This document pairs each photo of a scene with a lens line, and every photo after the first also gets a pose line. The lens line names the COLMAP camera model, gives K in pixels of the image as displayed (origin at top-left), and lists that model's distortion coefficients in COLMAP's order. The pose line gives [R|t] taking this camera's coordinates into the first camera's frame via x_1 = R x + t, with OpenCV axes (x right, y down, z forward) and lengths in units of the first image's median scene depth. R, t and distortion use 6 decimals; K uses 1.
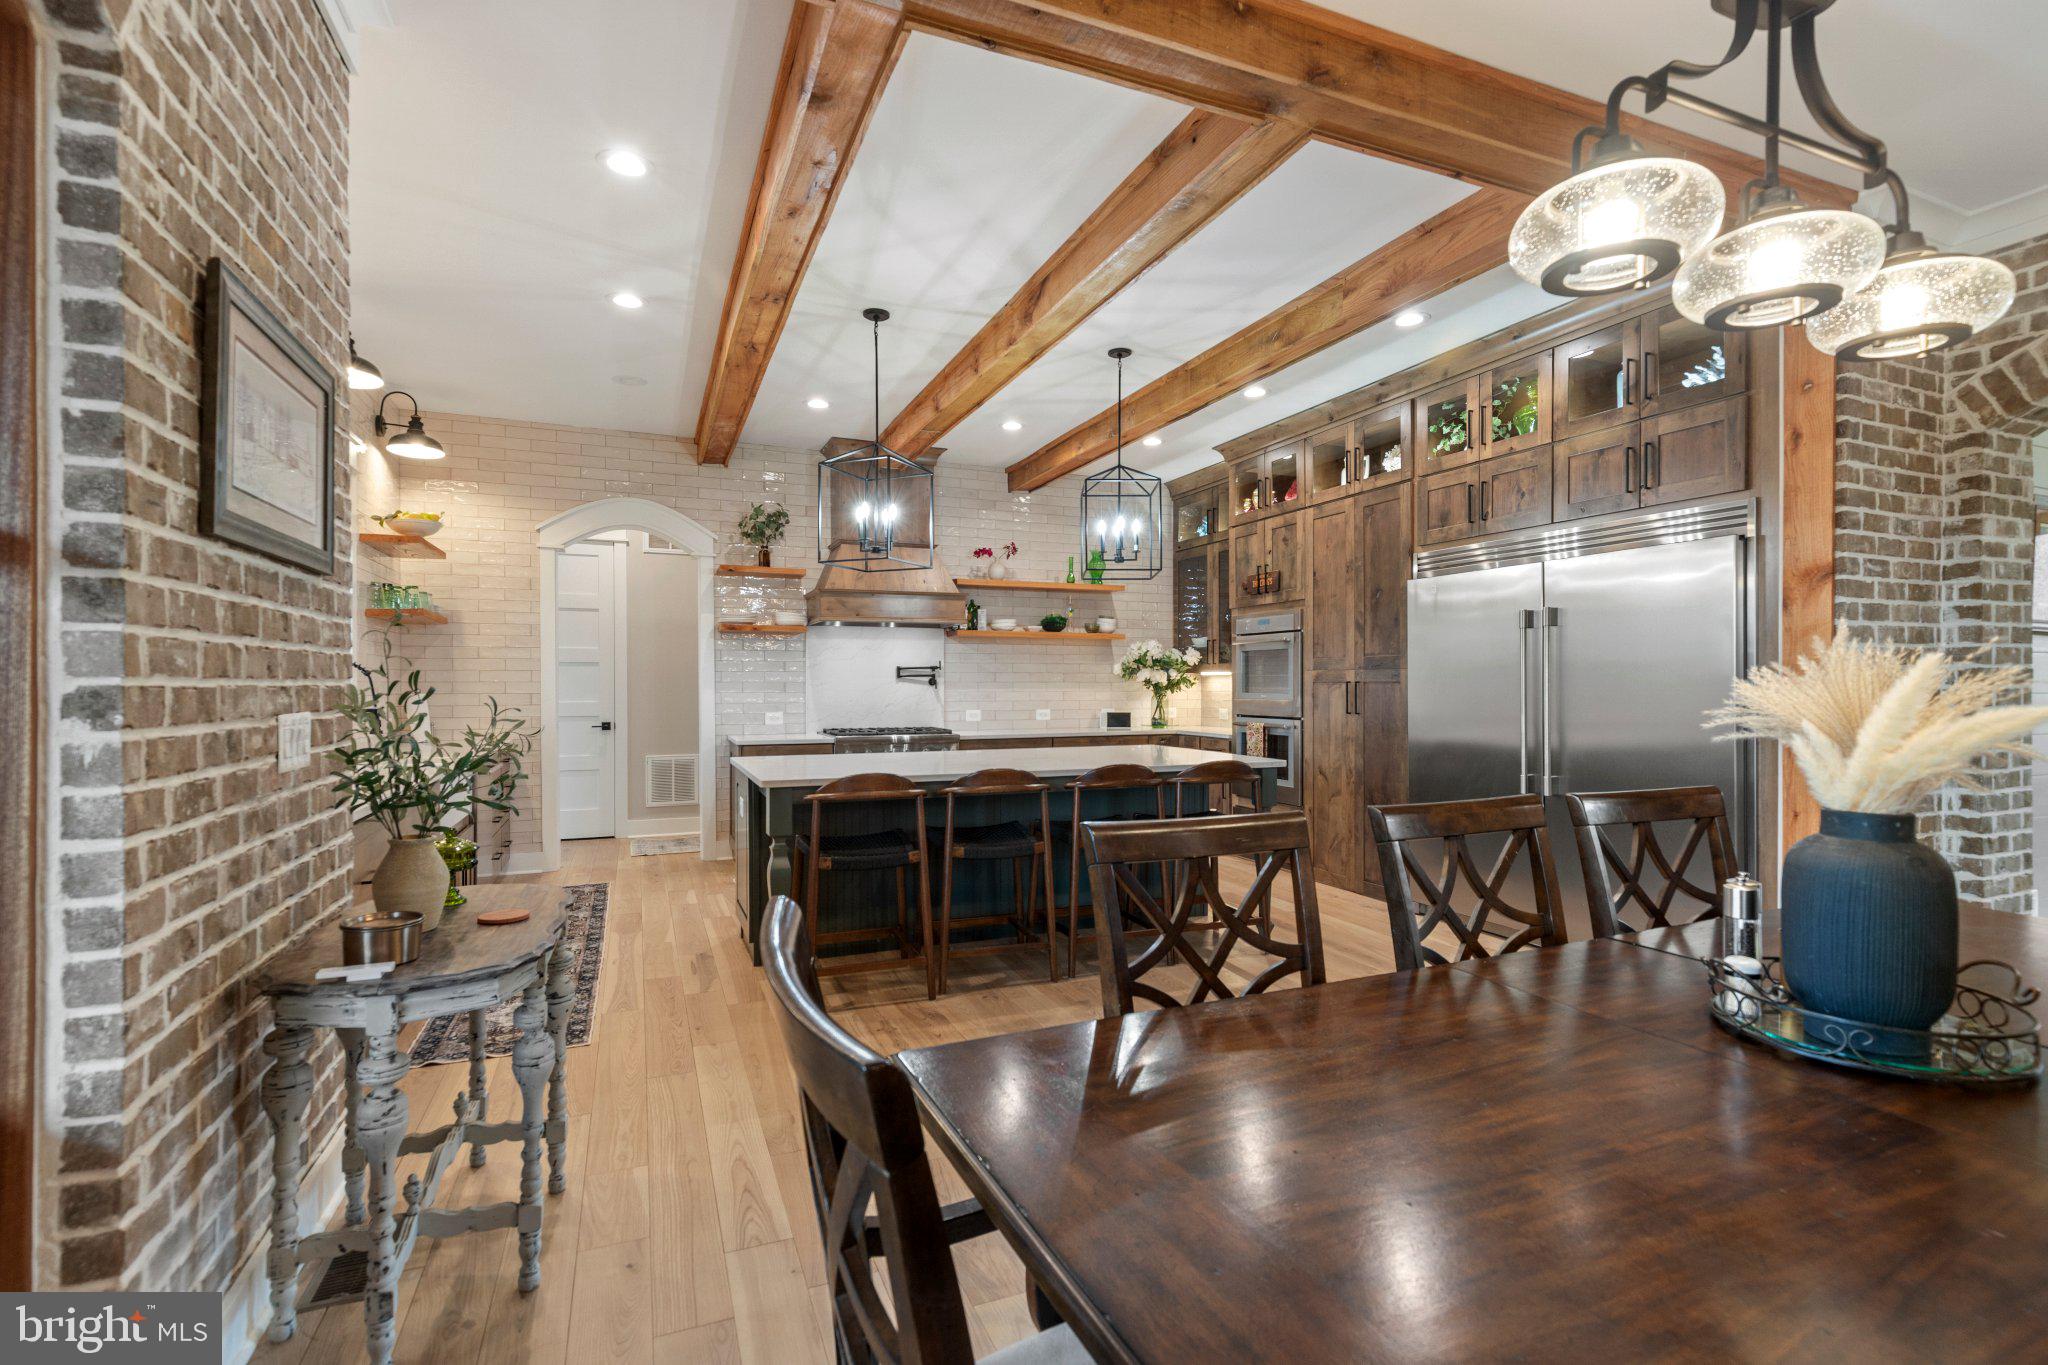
lens RADIAL K [[930.7, 0, 1032.3], [0, 930.7, 694.9], [0, 0, 1]] dist [0.010786, -0.000230]
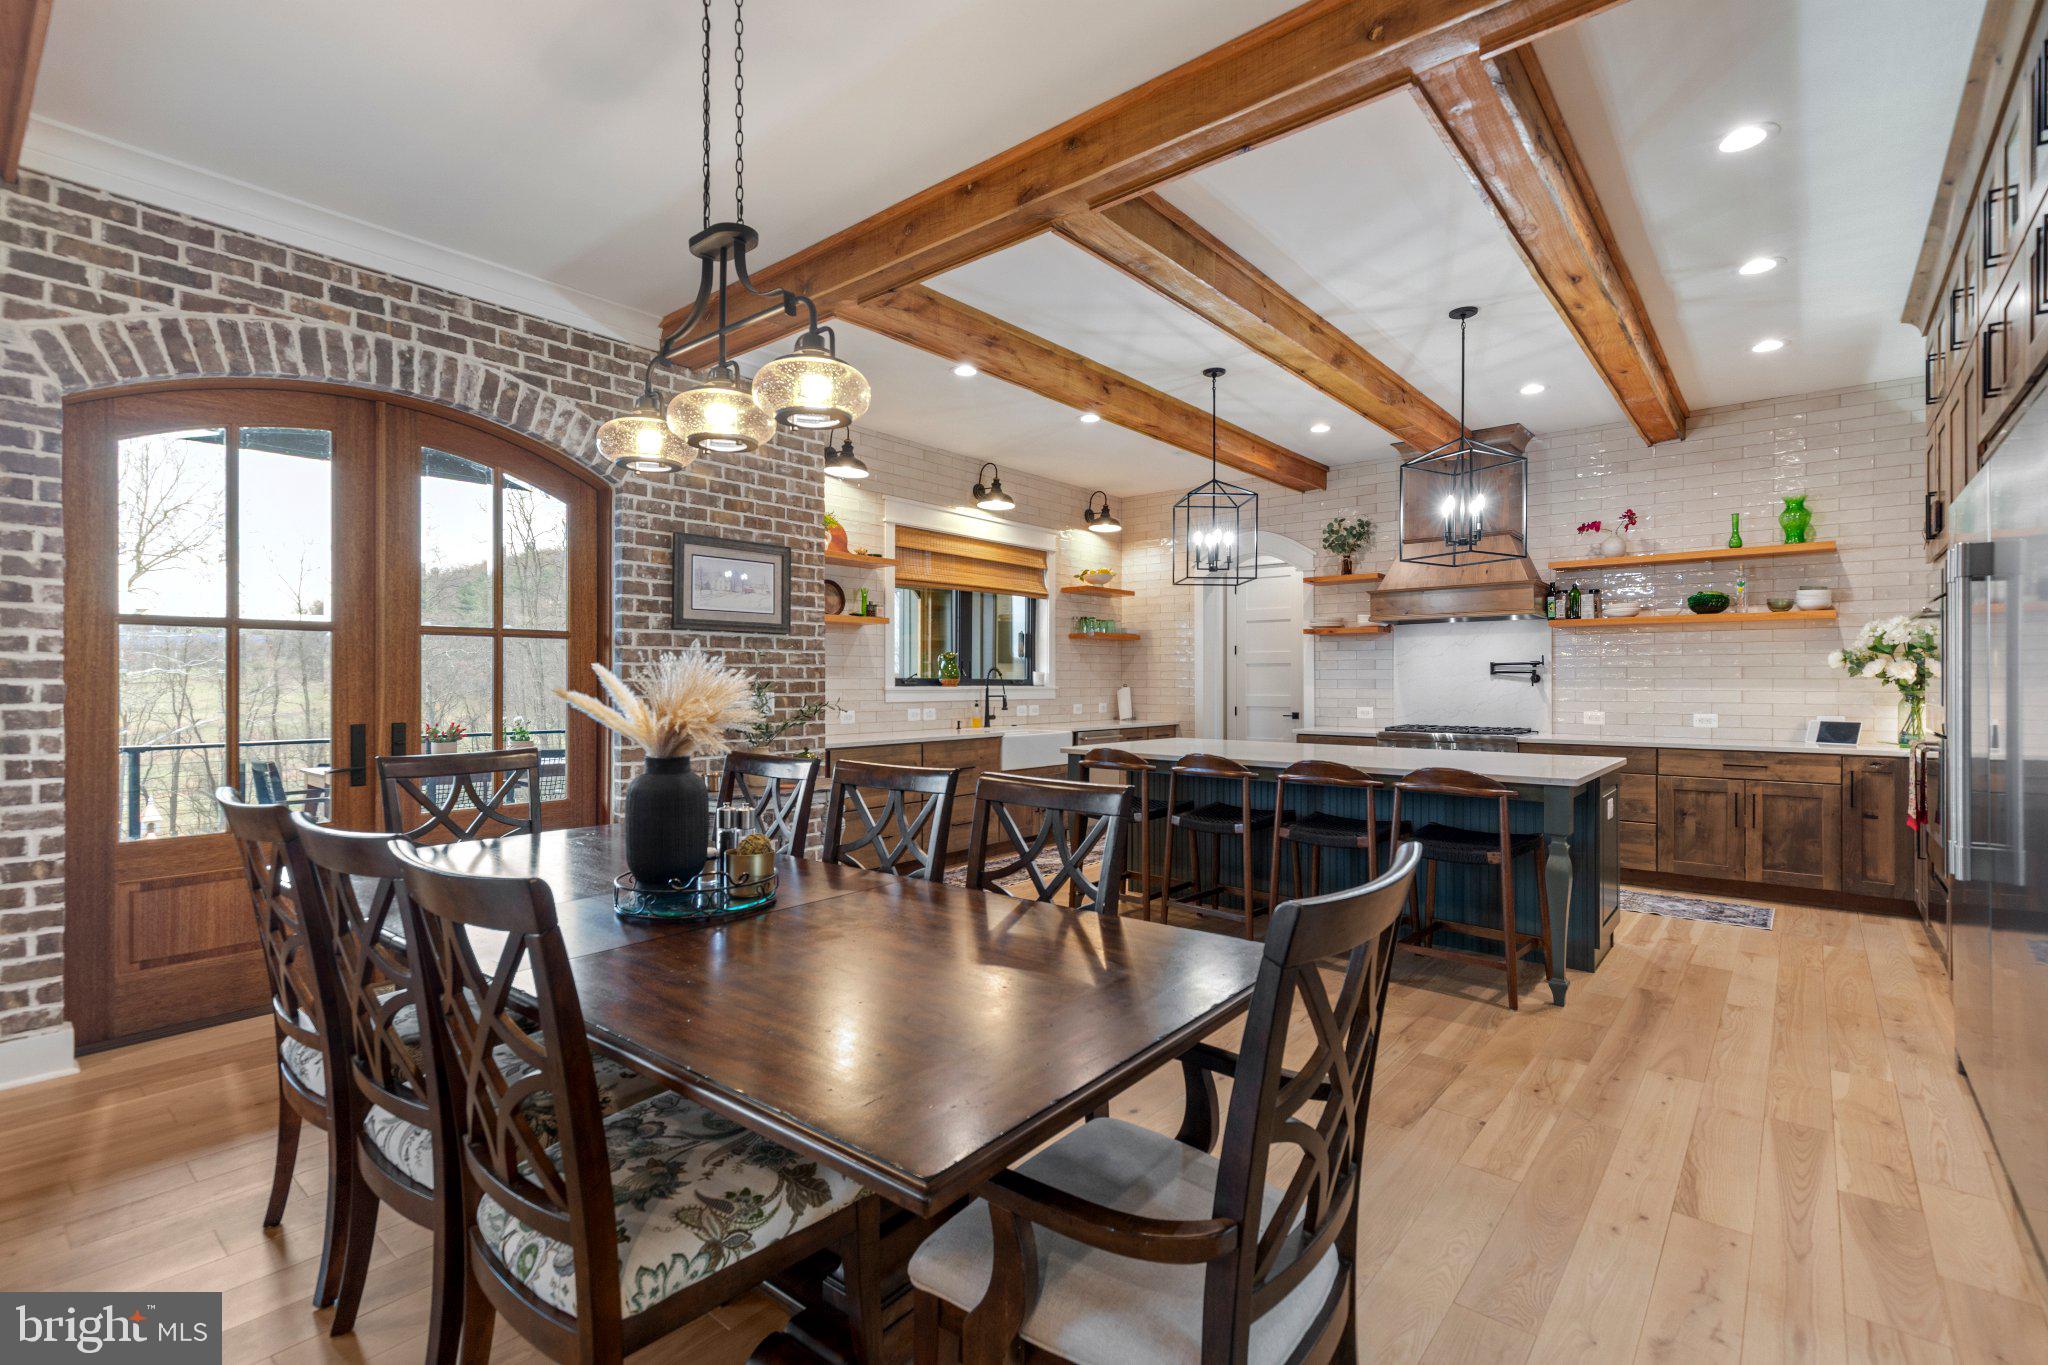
lens RADIAL K [[930.7, 0, 1017.6], [0, 930.7, 683.9], [0, 0, 1]] dist [0.010786, -0.000230]
pose [[0.452316, 0.002947, -0.891853, 0.639223], [-0.010879, 0.999938, -0.002214, -0.001994], [0.891792, 0.010704, 0.452320, 0.191608]]
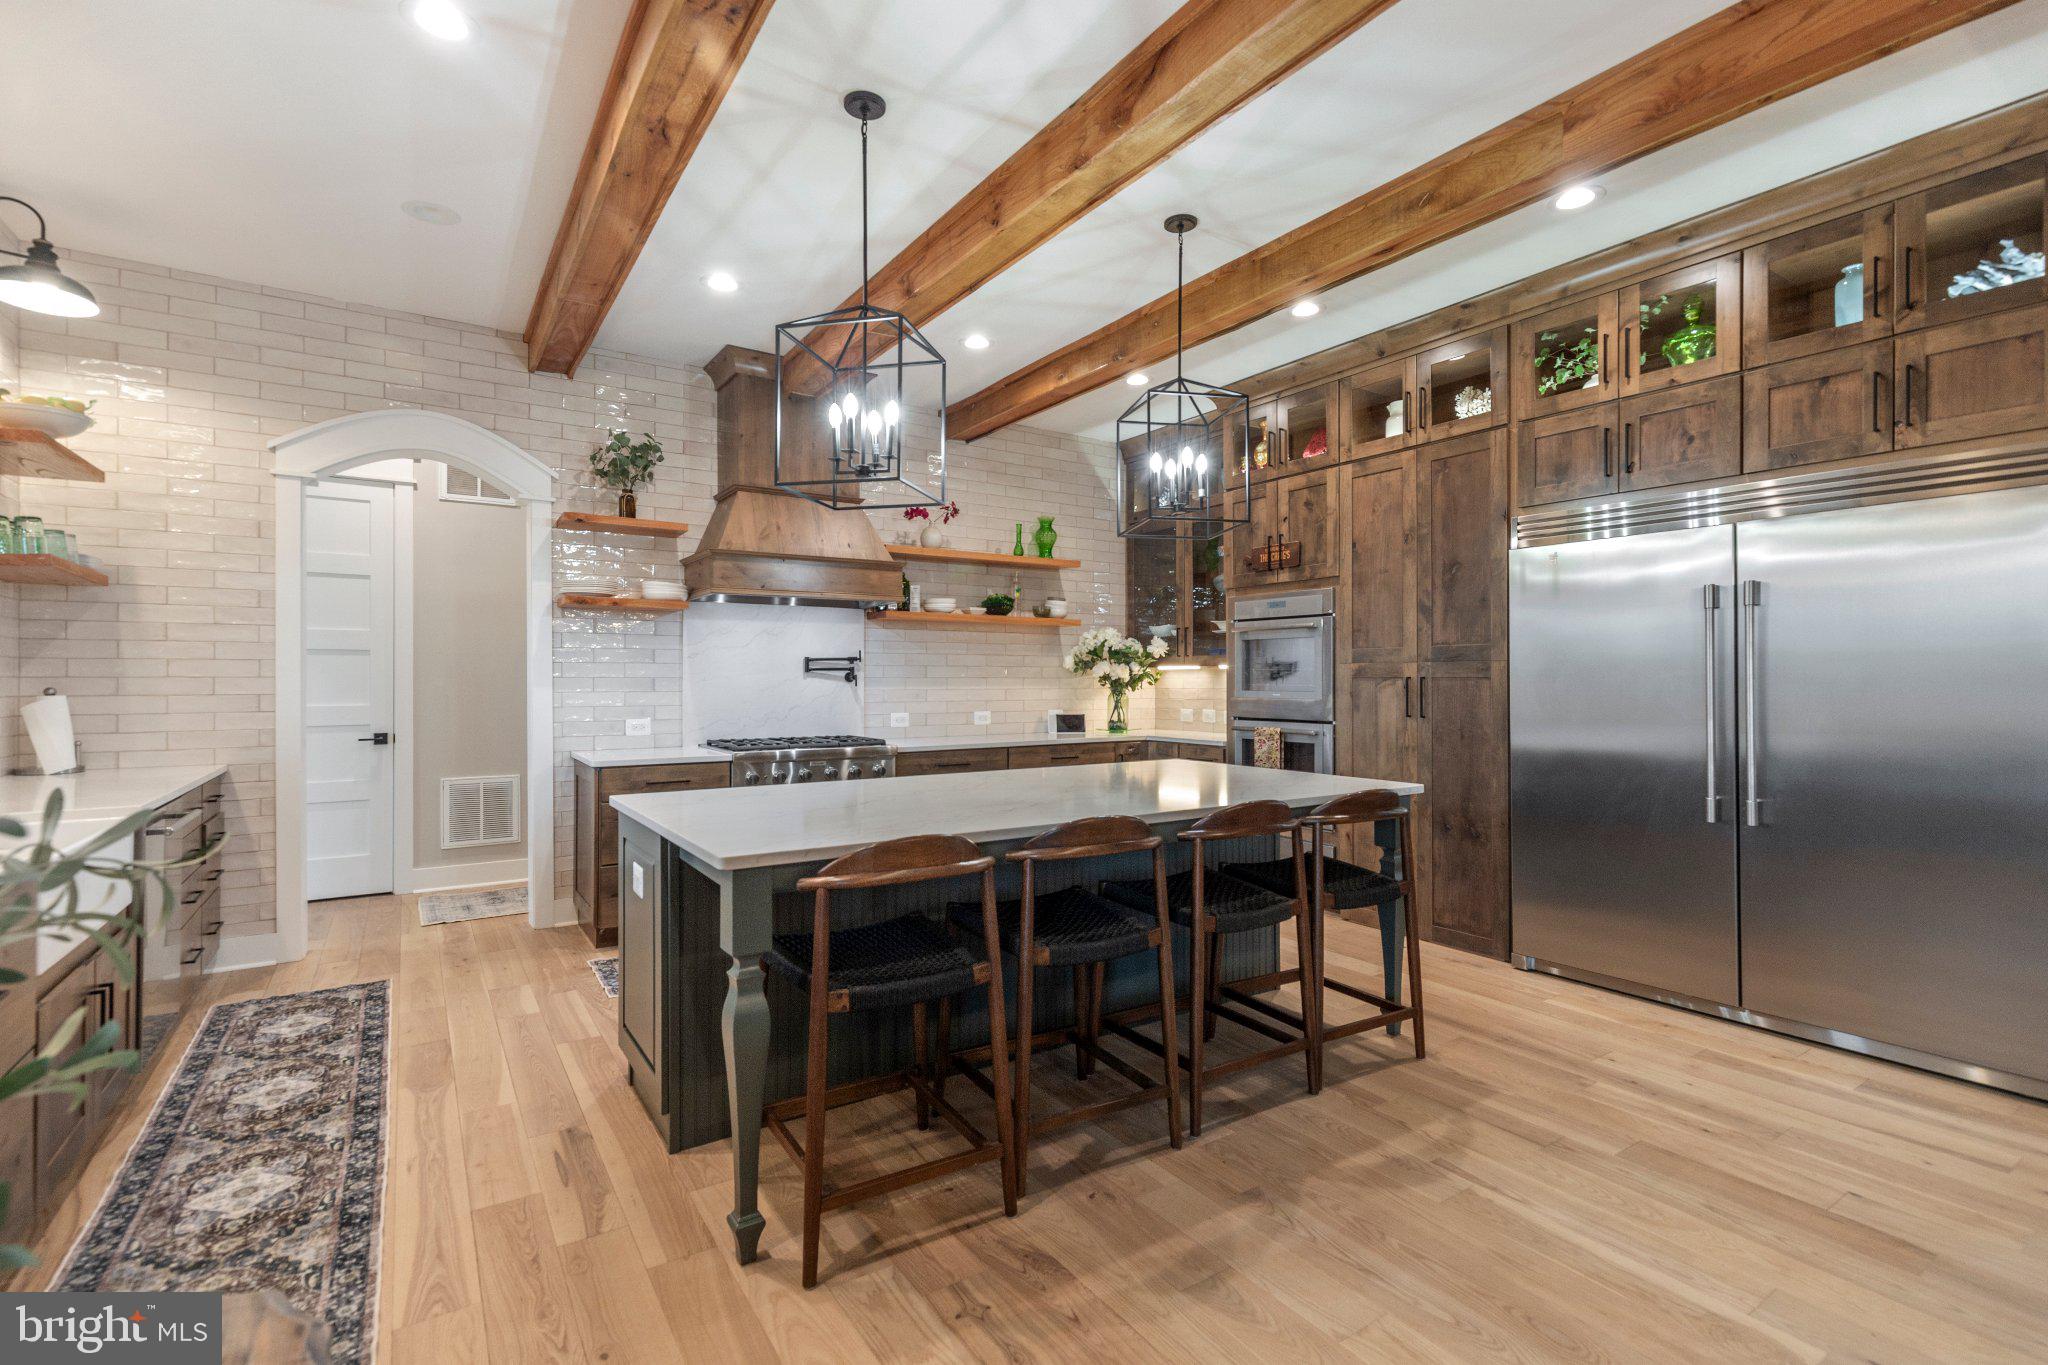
lens RADIAL K [[930.7, 0, 1025.5], [0, 930.7, 679.0], [0, 0, 1]] dist [0.010786, -0.000230]
pose [[0.982868, 0.000599, 0.184311, -0.143159], [0.001637, 0.999927, -0.011980, -0.003984], [-0.184305, 0.012076, 0.982795, 0.283246]]
